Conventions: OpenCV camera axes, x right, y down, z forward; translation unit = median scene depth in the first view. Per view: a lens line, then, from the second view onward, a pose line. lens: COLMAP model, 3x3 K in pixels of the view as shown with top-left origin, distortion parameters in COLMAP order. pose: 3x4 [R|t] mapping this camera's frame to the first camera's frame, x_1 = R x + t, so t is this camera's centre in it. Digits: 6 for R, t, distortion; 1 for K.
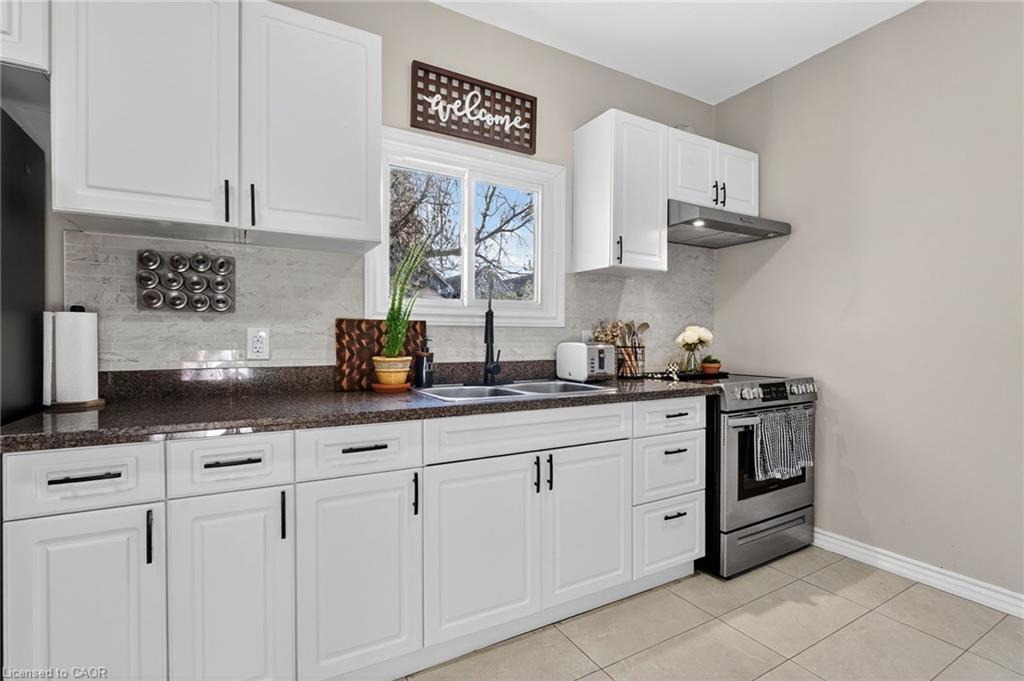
lens RADIAL K [[481.2, 0, 514.5], [0, 481.2, 344.0], [0, 0, 1]] dist [-0.013534, 0.000636]
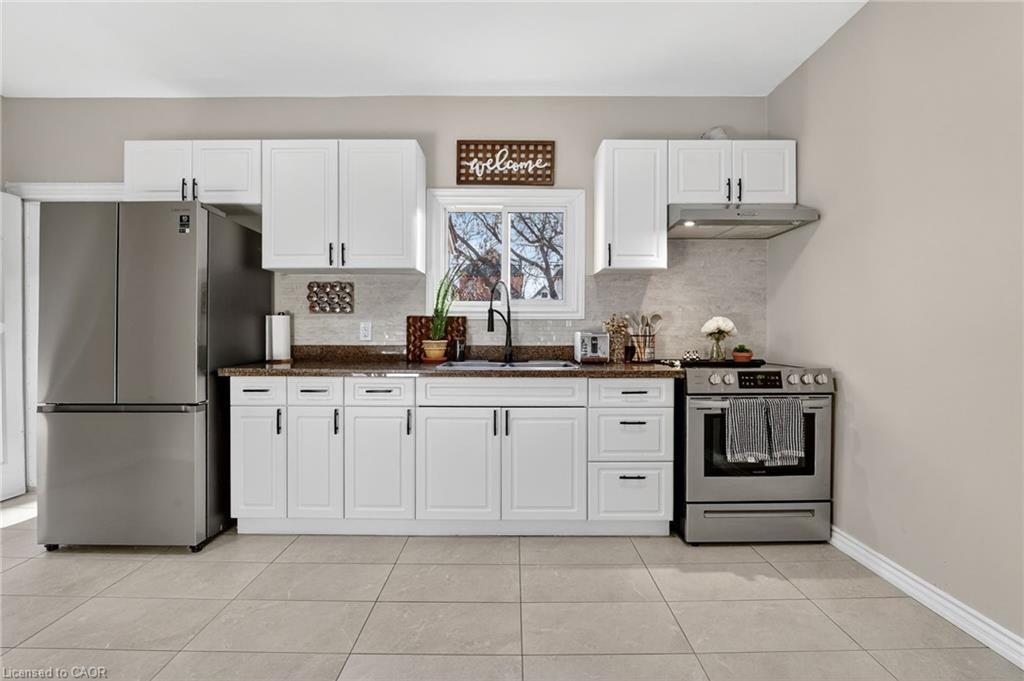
lens RADIAL K [[447.0, 0, 510.9], [0, 447.0, 335.8], [0, 0, 1]] dist [-0.019541, -0.001044]
pose [[0.865112, 0.006491, -0.501536, 0.598789], [-0.006543, 0.999977, 0.001655, 0.007790], [0.501536, 0.001849, 0.865135, -0.100436]]
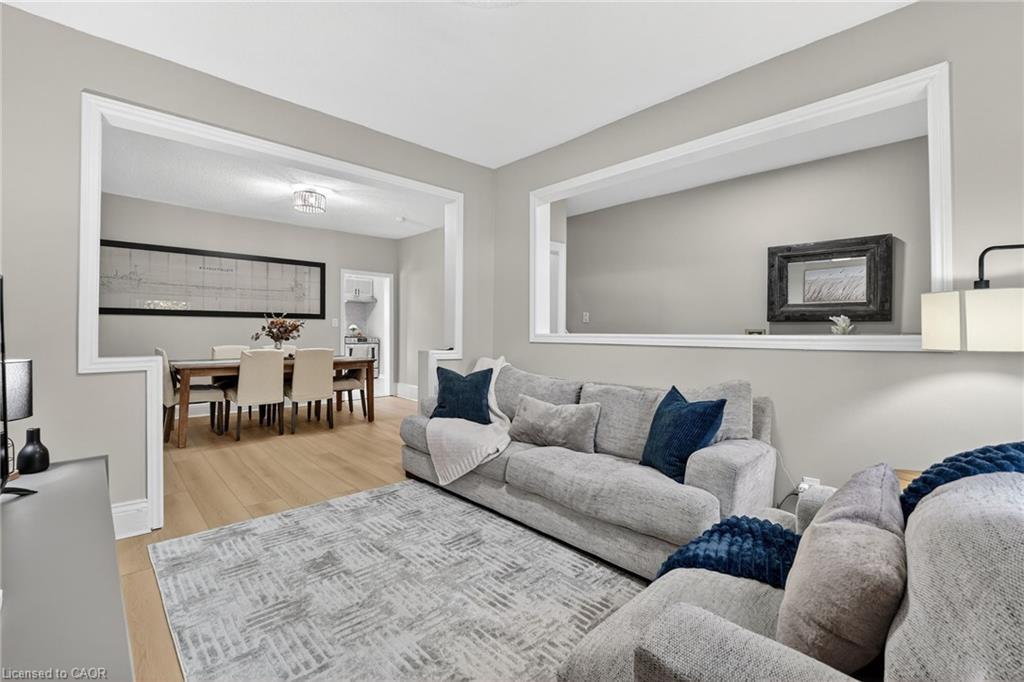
lens RADIAL K [[447.0, 0, 517.0], [0, 447.0, 335.3], [0, 0, 1]] dist [-0.019541, -0.001044]
pose [[0.968213, 0.004713, 0.250082, 0.965547], [-0.005244, 0.999985, 0.001459, 0.046719], [-0.250071, -0.002725, 0.968224, -3.639076]]
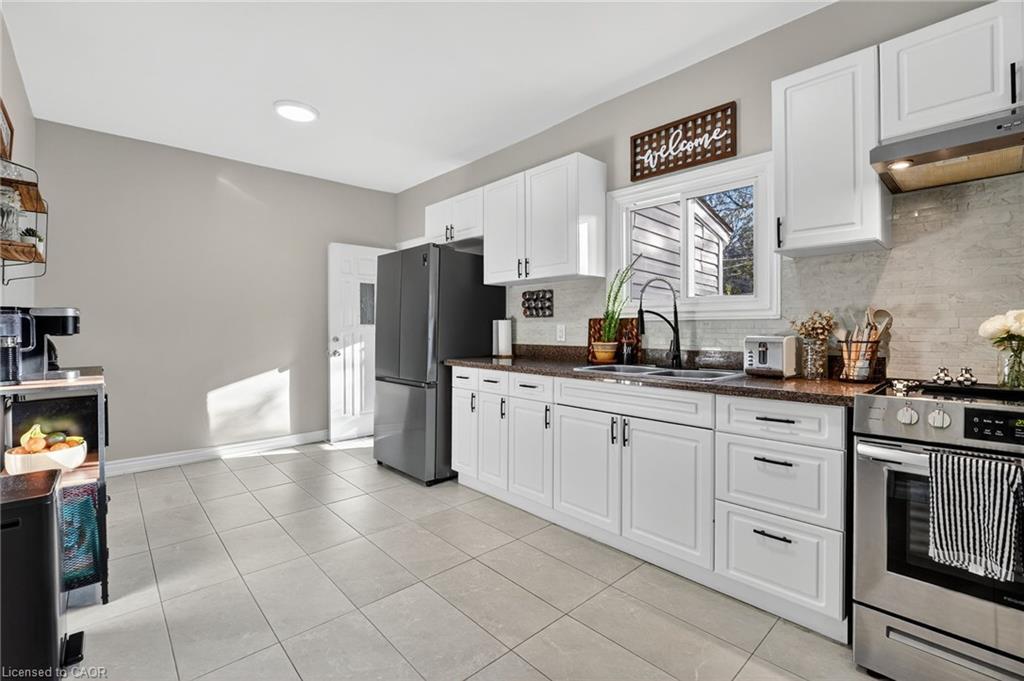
lens RADIAL K [[447.0, 0, 509.9], [0, 447.0, 328.8], [0, 0, 1]] dist [-0.019541, -0.001044]
pose [[0.221015, -0.001768, -0.975269, 0.965223], [-0.012377, 0.999913, -0.004617, -0.005269], [0.975192, 0.013091, 0.220974, 0.342684]]
